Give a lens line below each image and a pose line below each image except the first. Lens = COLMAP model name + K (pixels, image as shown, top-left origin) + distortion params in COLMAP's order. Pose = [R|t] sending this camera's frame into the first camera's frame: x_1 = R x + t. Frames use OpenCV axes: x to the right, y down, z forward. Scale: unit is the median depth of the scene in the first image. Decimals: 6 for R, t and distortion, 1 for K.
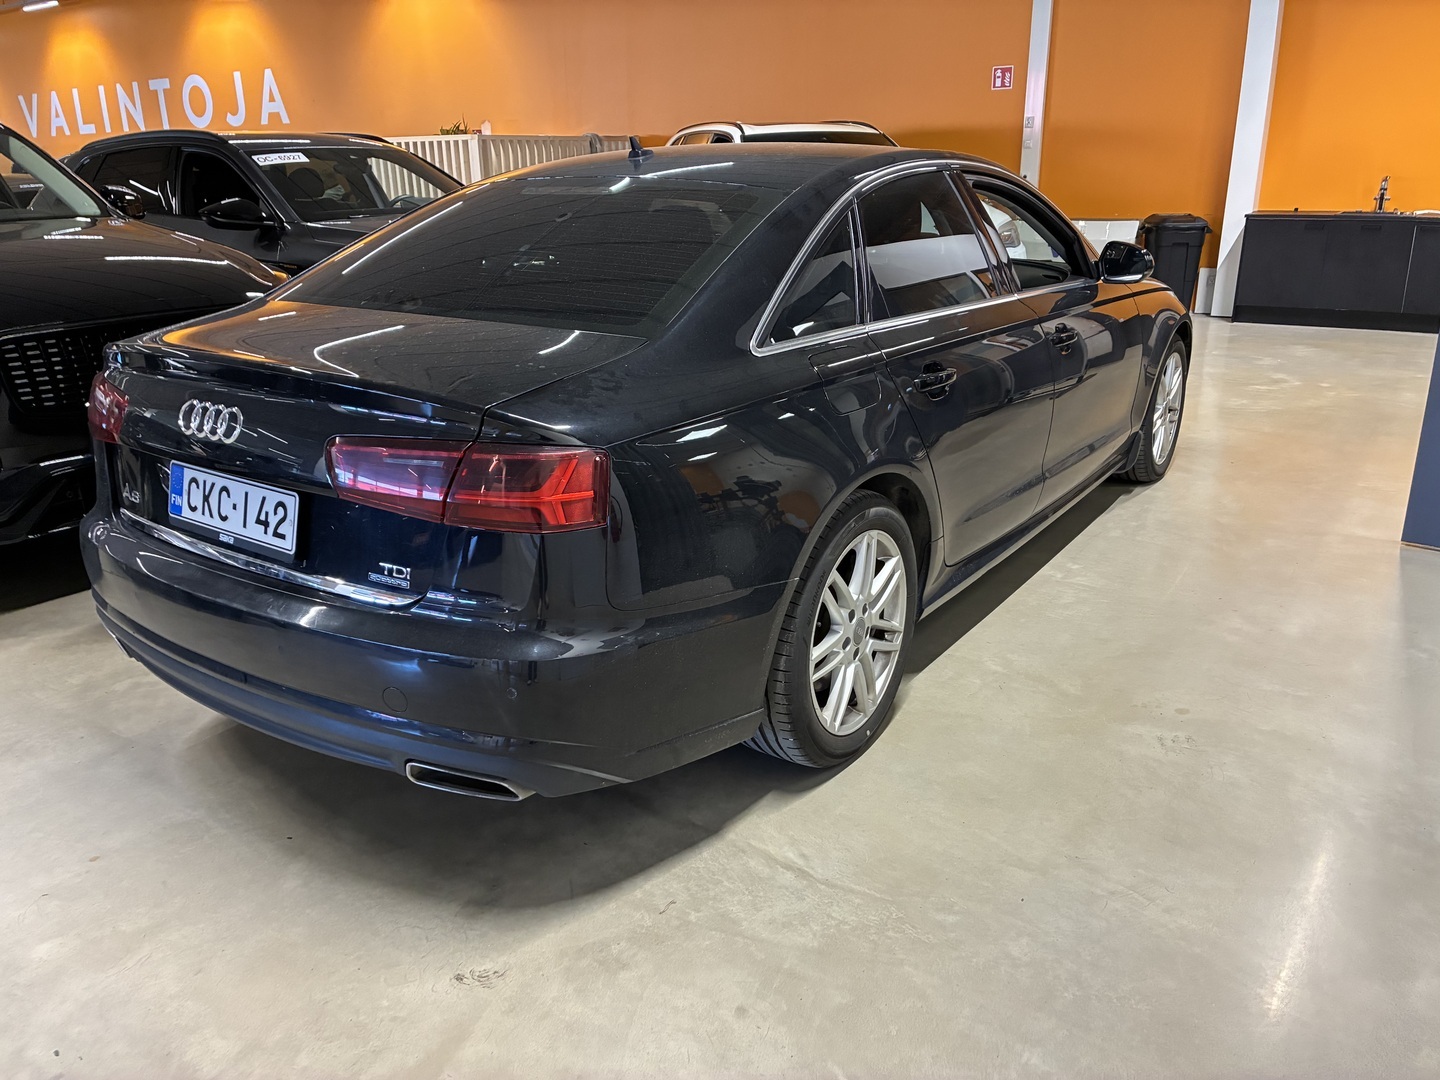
lens RADIAL K [[1090.8, 0, 720.1], [0, 1090.8, 543.0], [0, 0, 1]] dist [0.011465, -0.005737]
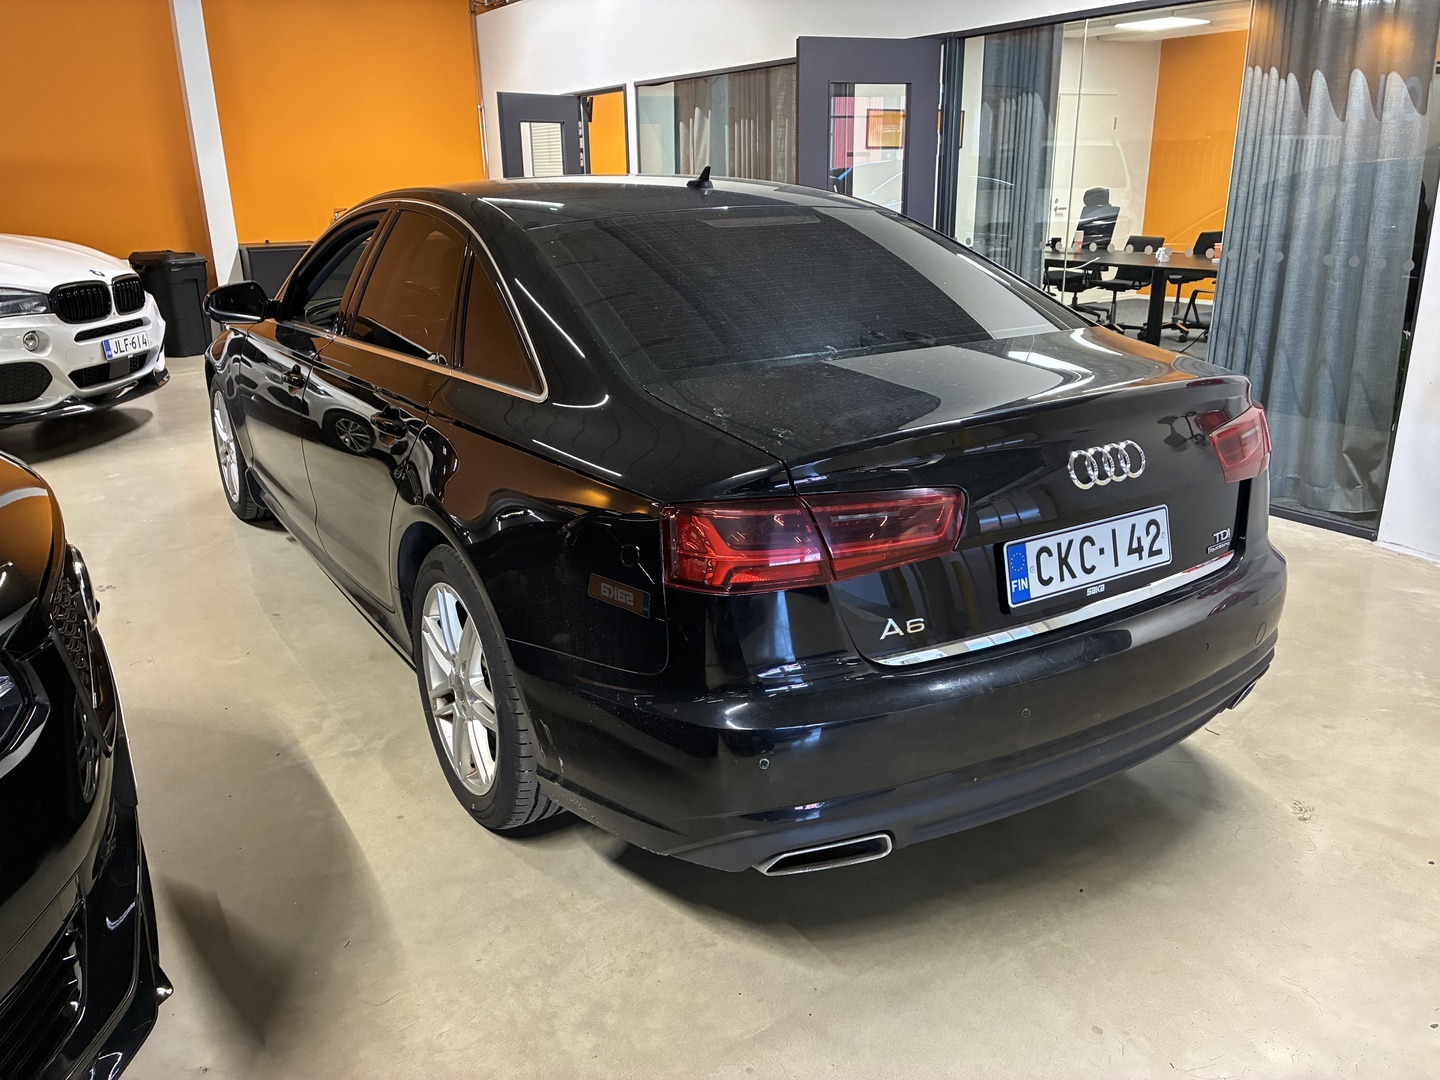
lens RADIAL K [[1090.8, 0, 715.5], [0, 1090.8, 537.4], [0, 0, 1]] dist [0.011465, -0.005737]
pose [[0.391427, -0.280311, 0.876476, -1.432291], [0.312711, 0.936311, 0.159793, -0.306930], [-0.865446, 0.211536, 0.454154, 0.877465]]
